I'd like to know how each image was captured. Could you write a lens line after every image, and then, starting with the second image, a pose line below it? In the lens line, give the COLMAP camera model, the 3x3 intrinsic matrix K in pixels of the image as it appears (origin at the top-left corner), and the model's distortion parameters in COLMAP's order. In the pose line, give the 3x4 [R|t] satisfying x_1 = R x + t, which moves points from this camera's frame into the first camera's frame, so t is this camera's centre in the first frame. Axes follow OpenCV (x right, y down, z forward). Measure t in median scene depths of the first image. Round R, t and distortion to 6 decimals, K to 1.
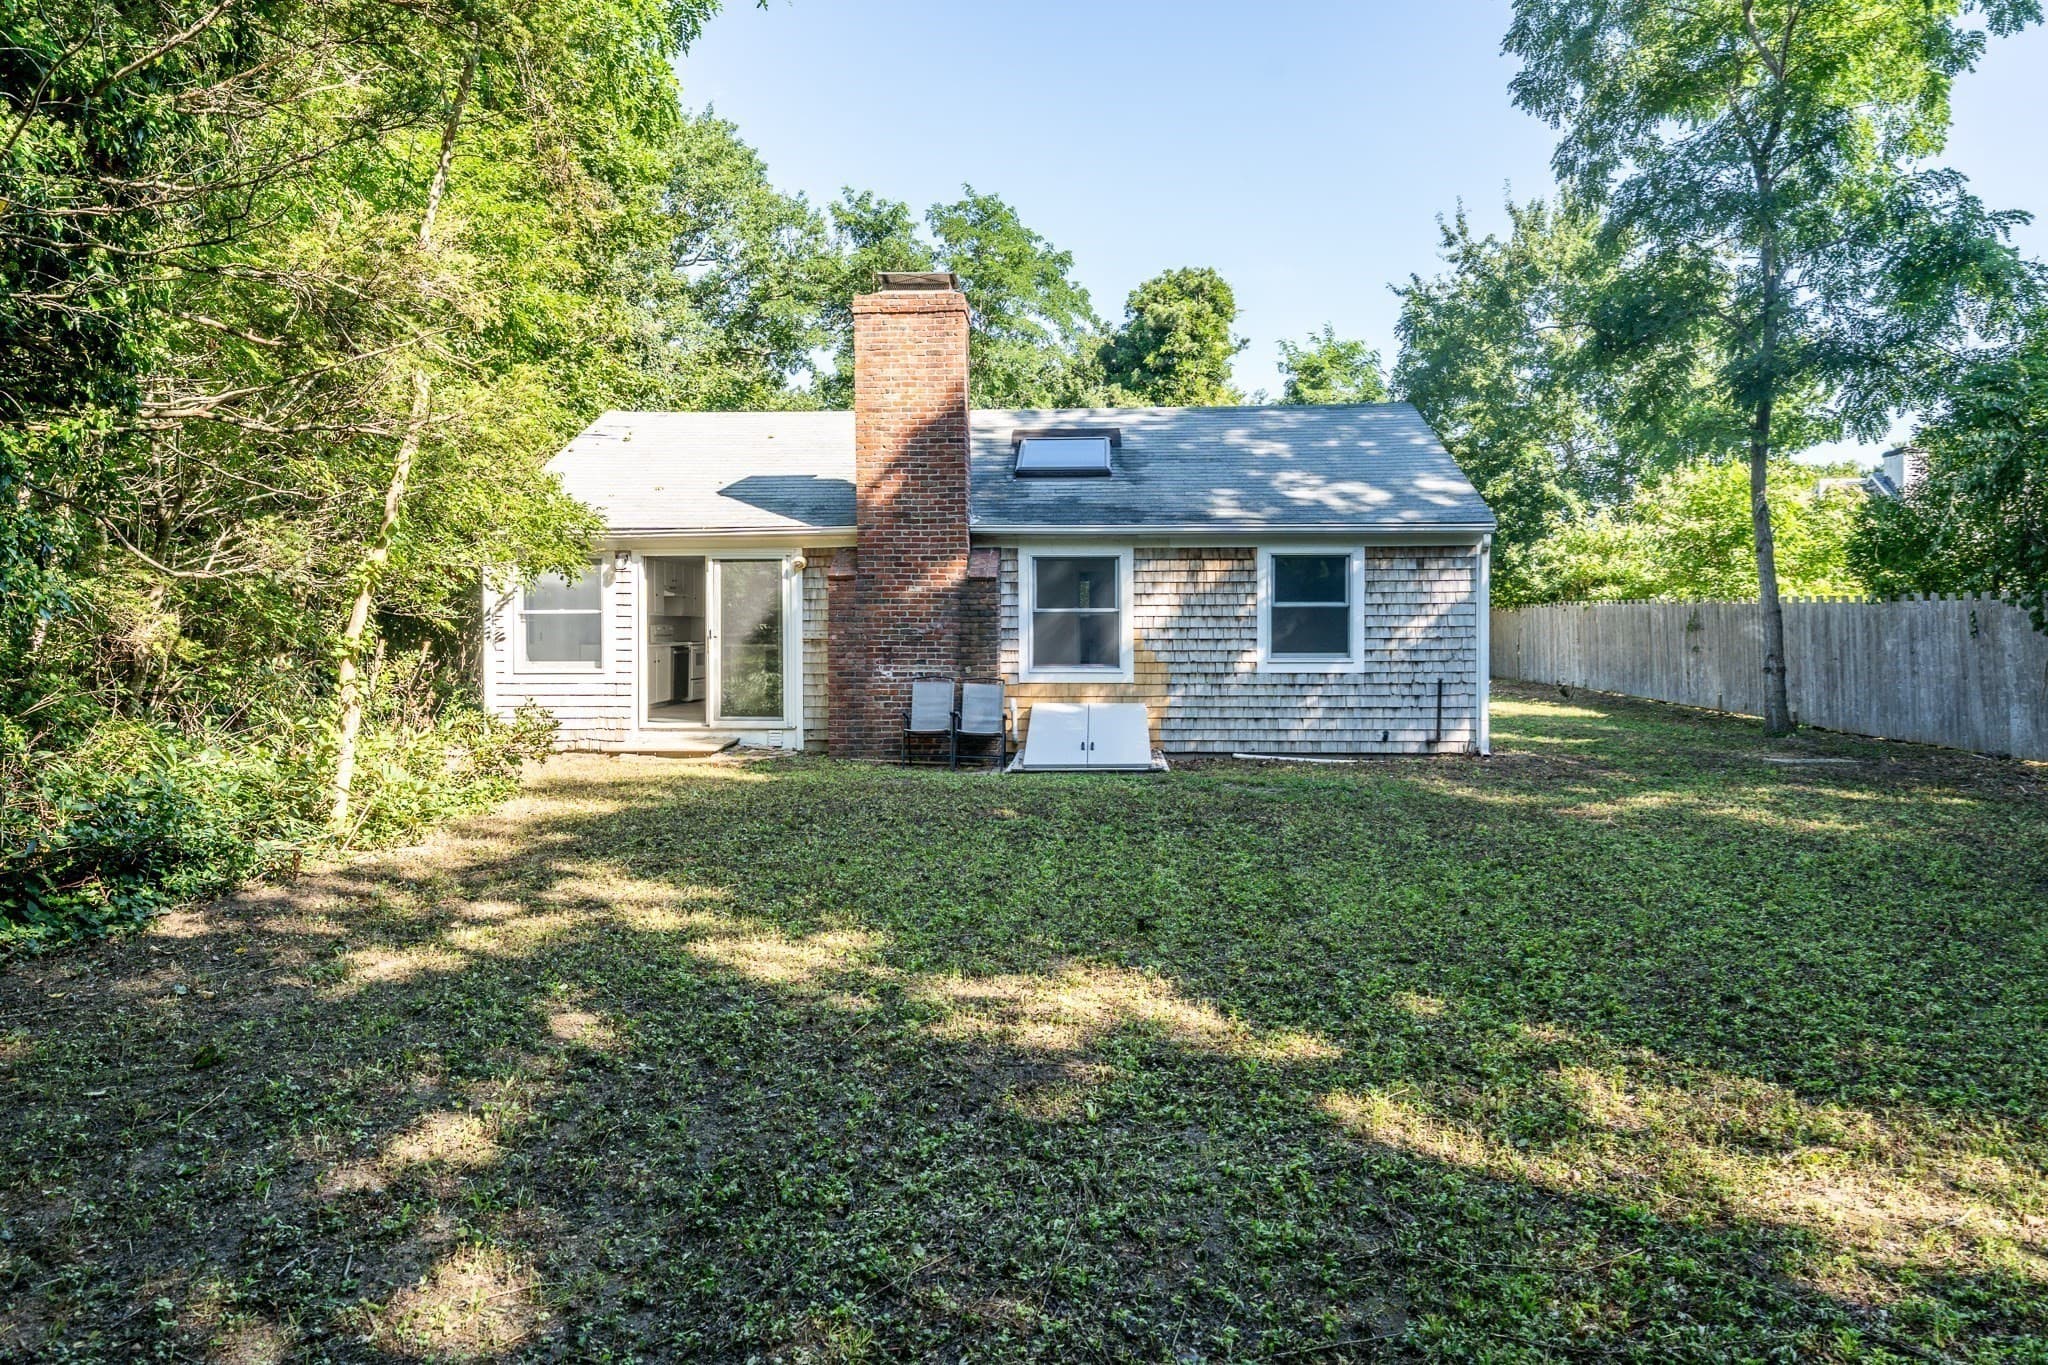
lens RADIAL K [[1215.5, 0, 1042.2], [0, 1215.5, 649.4], [0, 0, 1]] dist [0.019547, -0.002156]
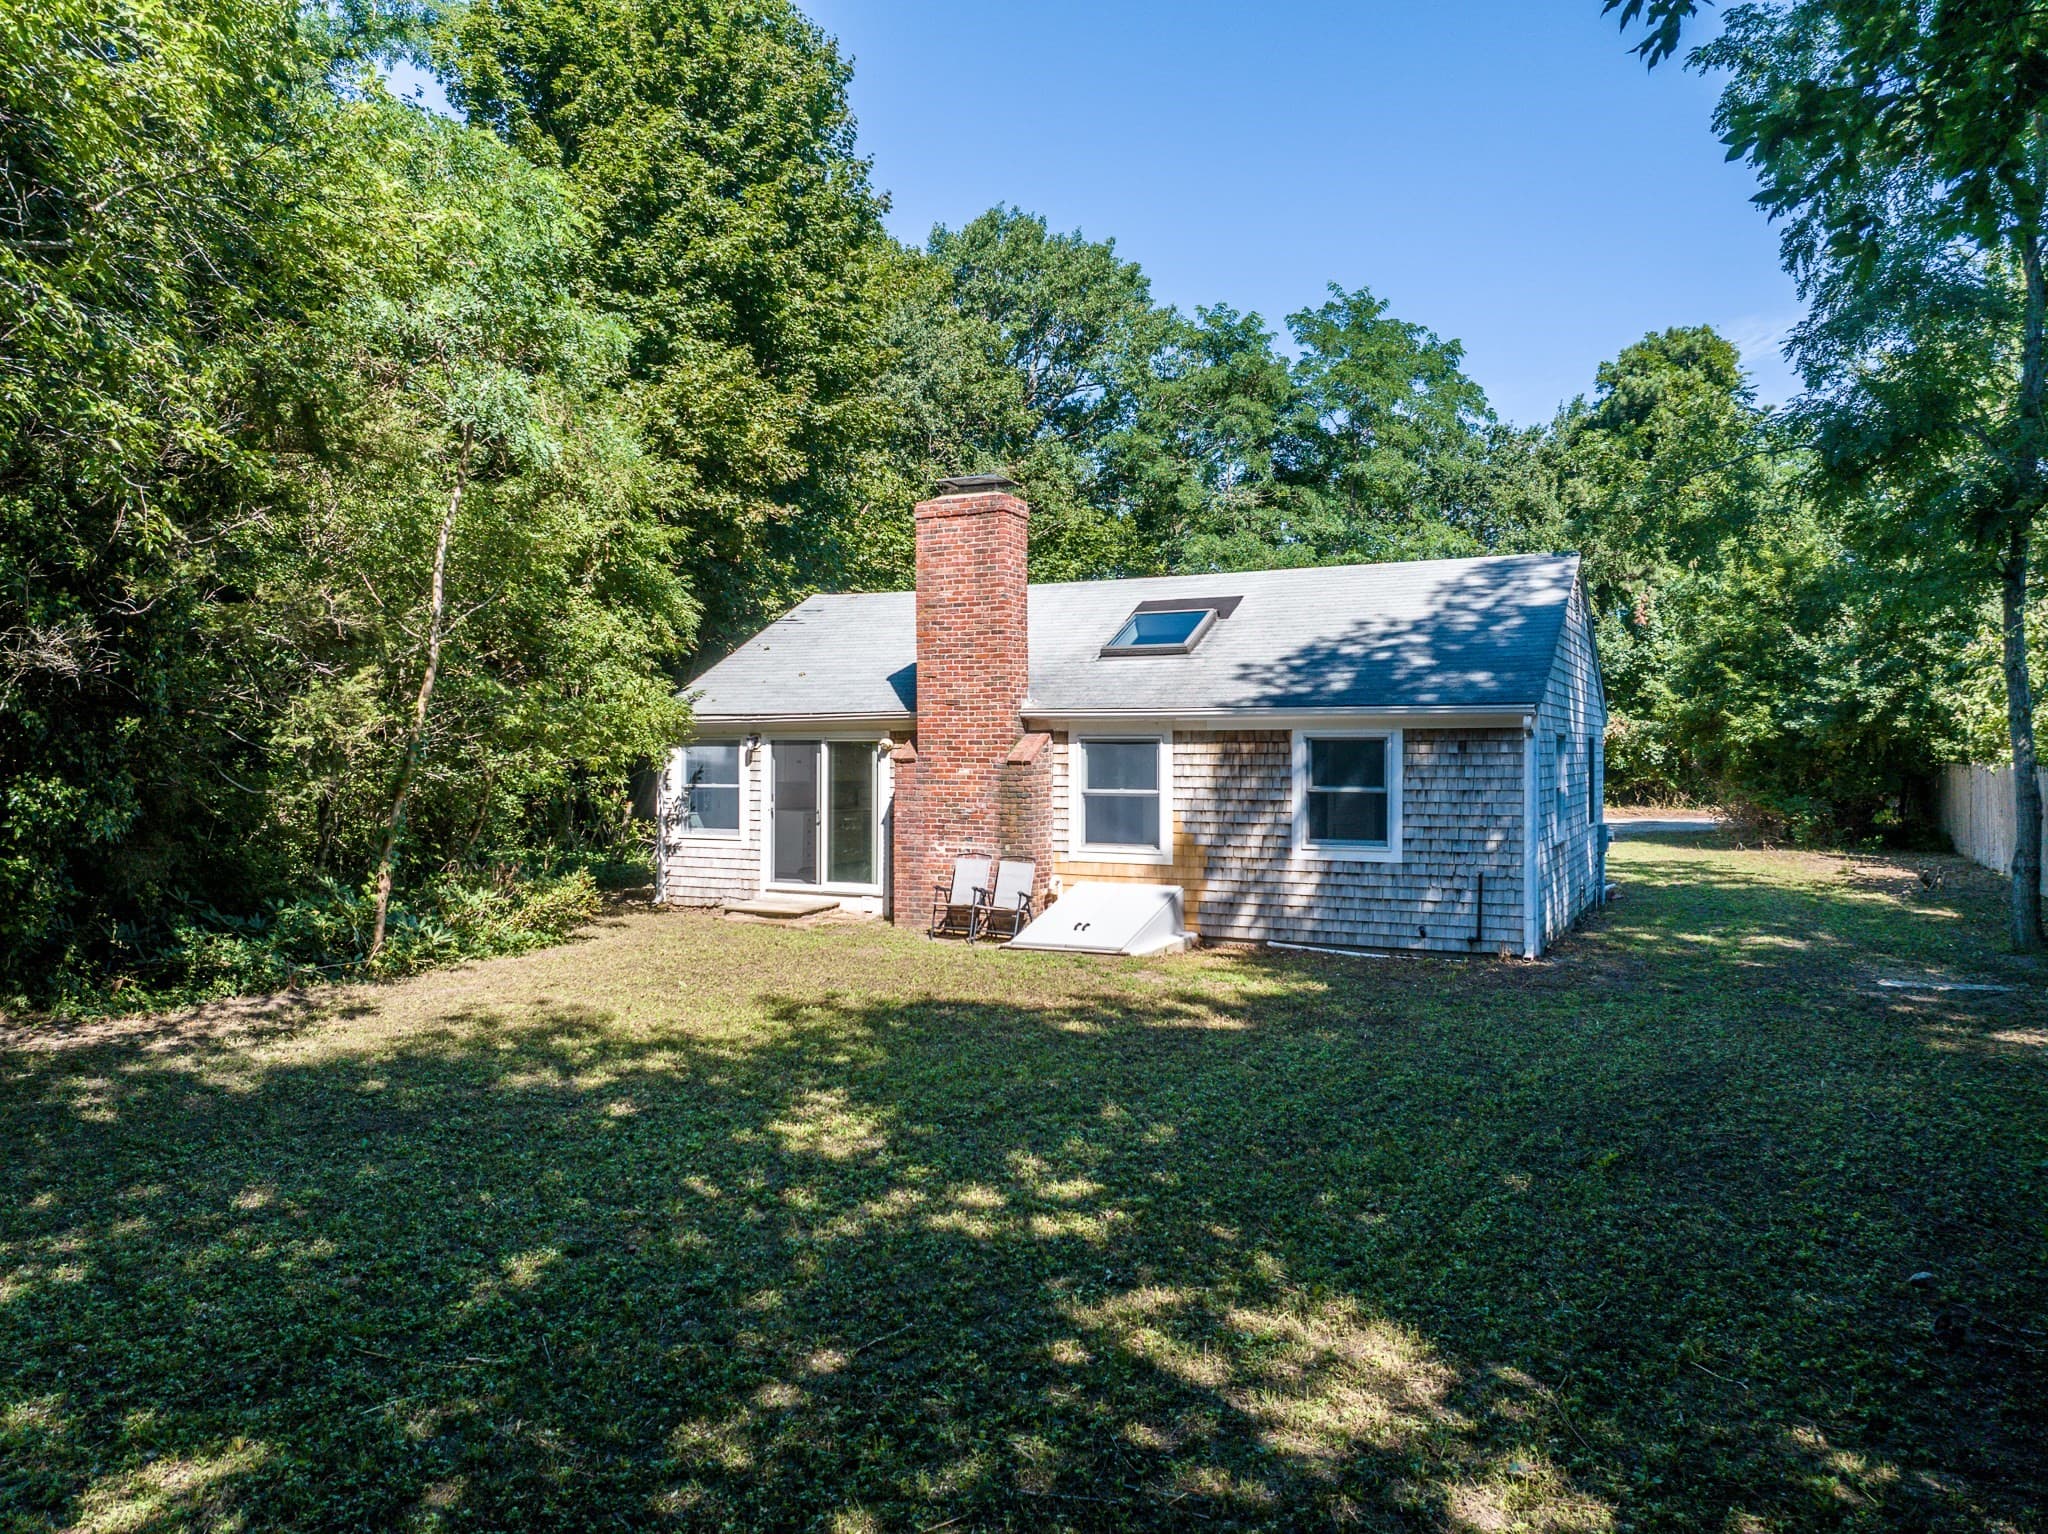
lens RADIAL K [[1428.0, 0, 1035.4], [0, 1428.0, 768.0], [0, 0, 1]] dist [-0.018766, -0.022410]
pose [[0.918110, 0.007810, -0.396248, 0.436334], [-0.011176, 0.999918, -0.006185, -0.043758], [0.396167, 0.010107, 0.918123, -0.125889]]
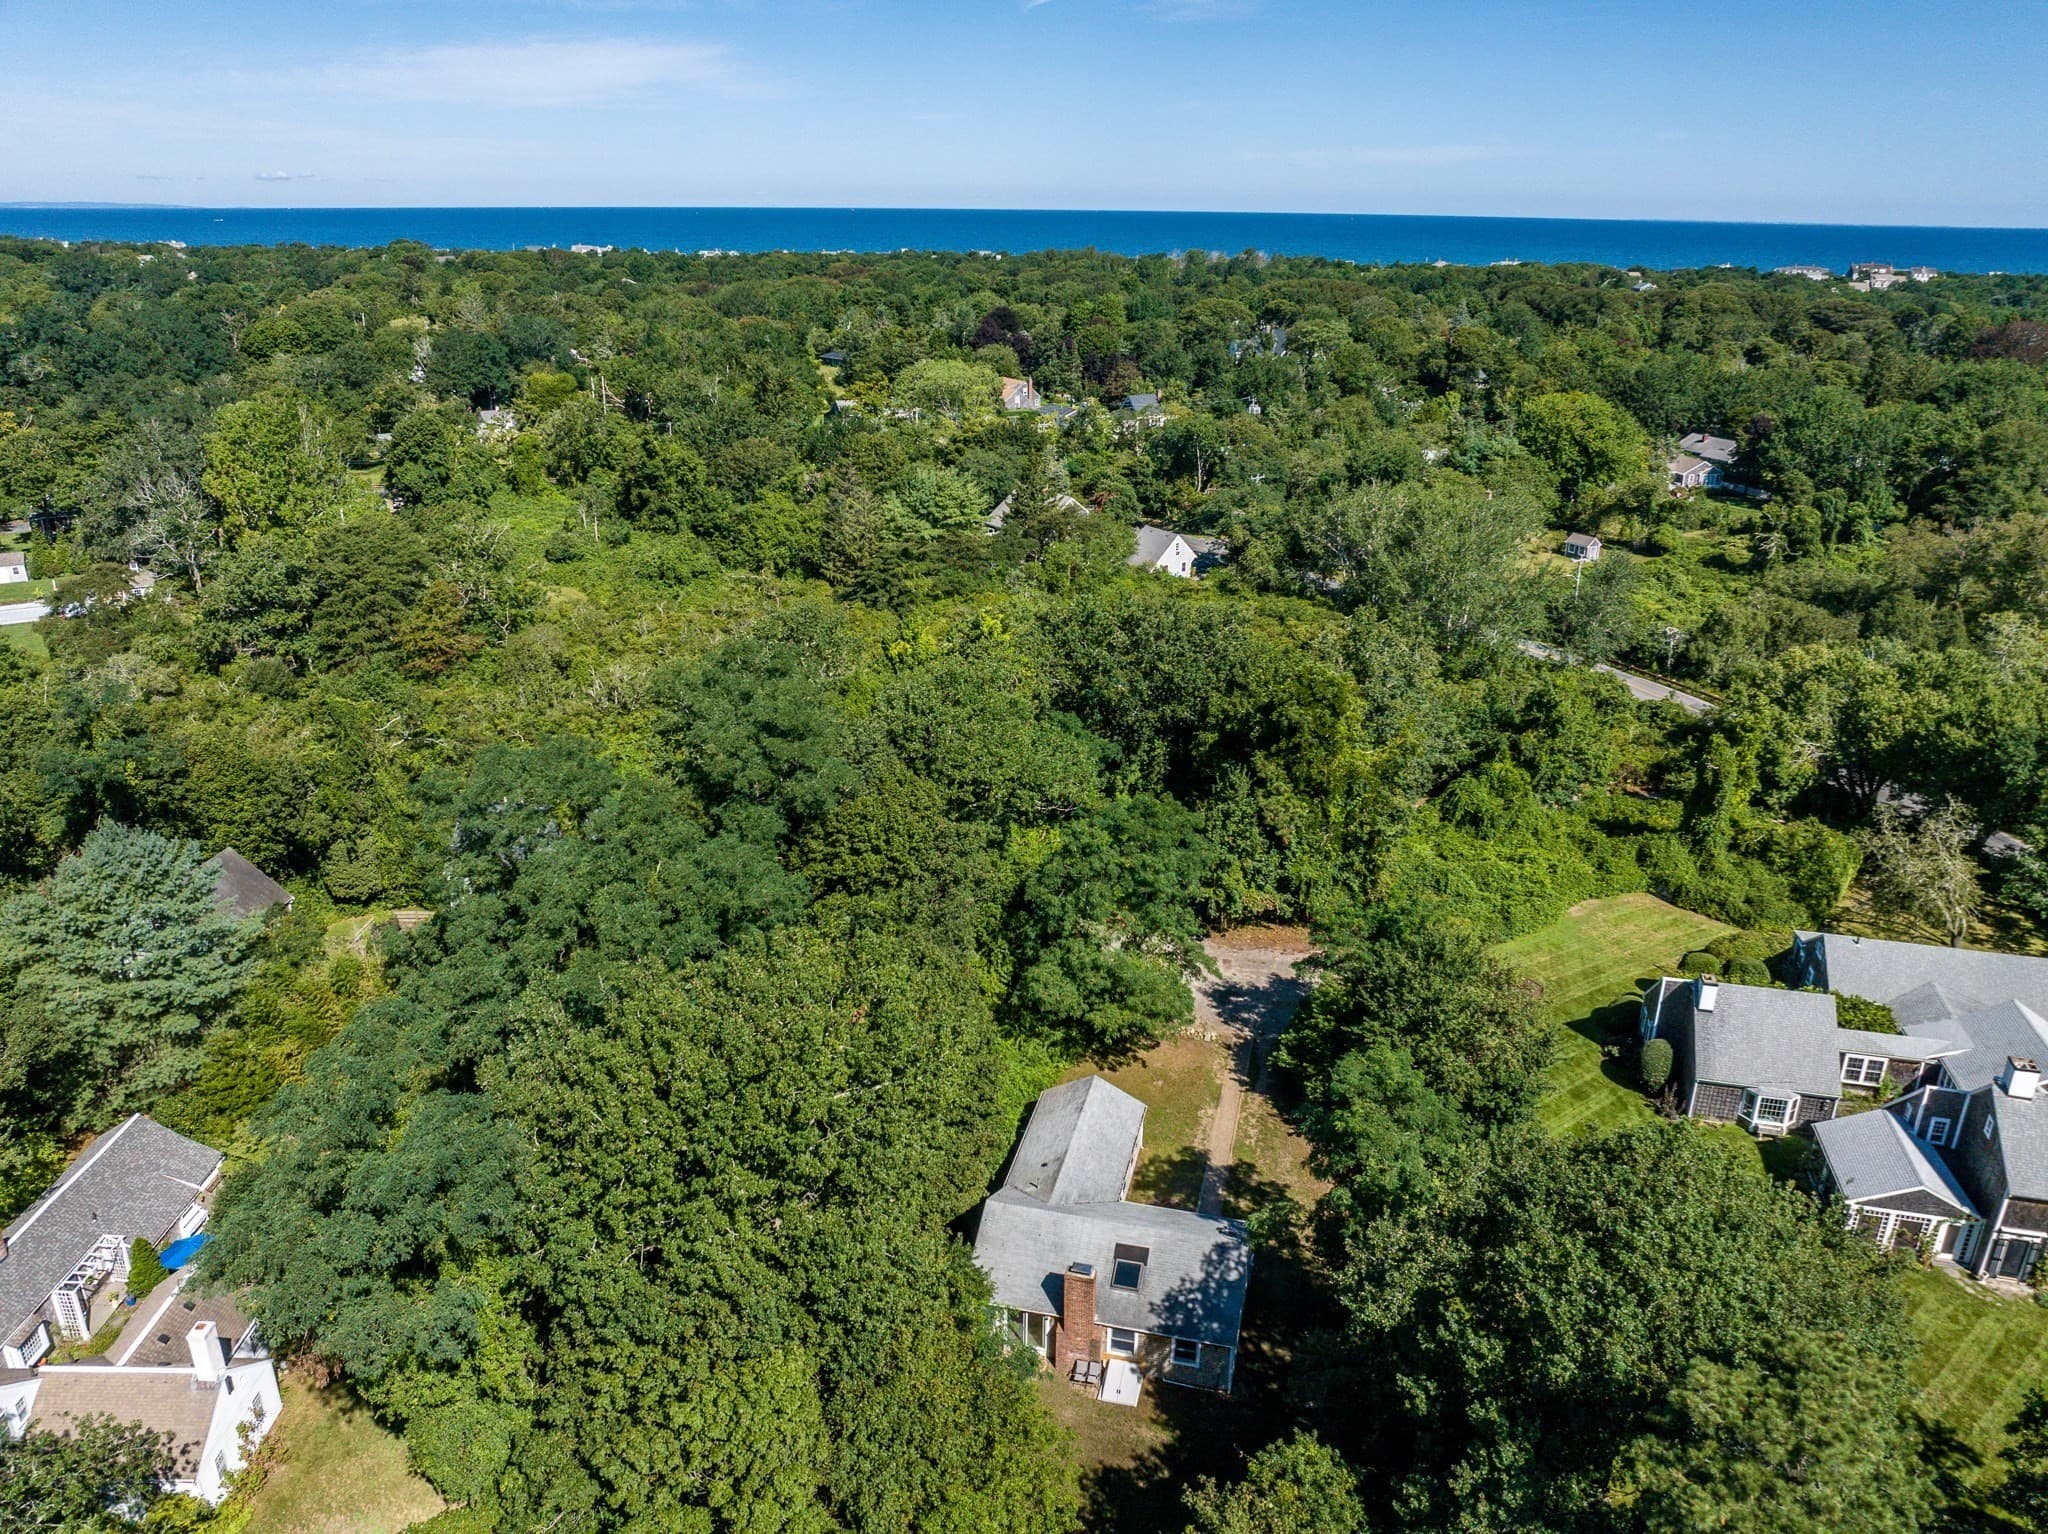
lens RADIAL K [[1428.0, 0, 1035.6], [0, 1428.0, 764.4], [0, 0, 1]] dist [-0.018766, -0.022410]
pose [[0.982195, 0.080245, -0.169865, 0.367994], [-0.019919, 0.943571, 0.330572, -3.138869], [0.186806, -0.321302, 0.928369, -2.534964]]
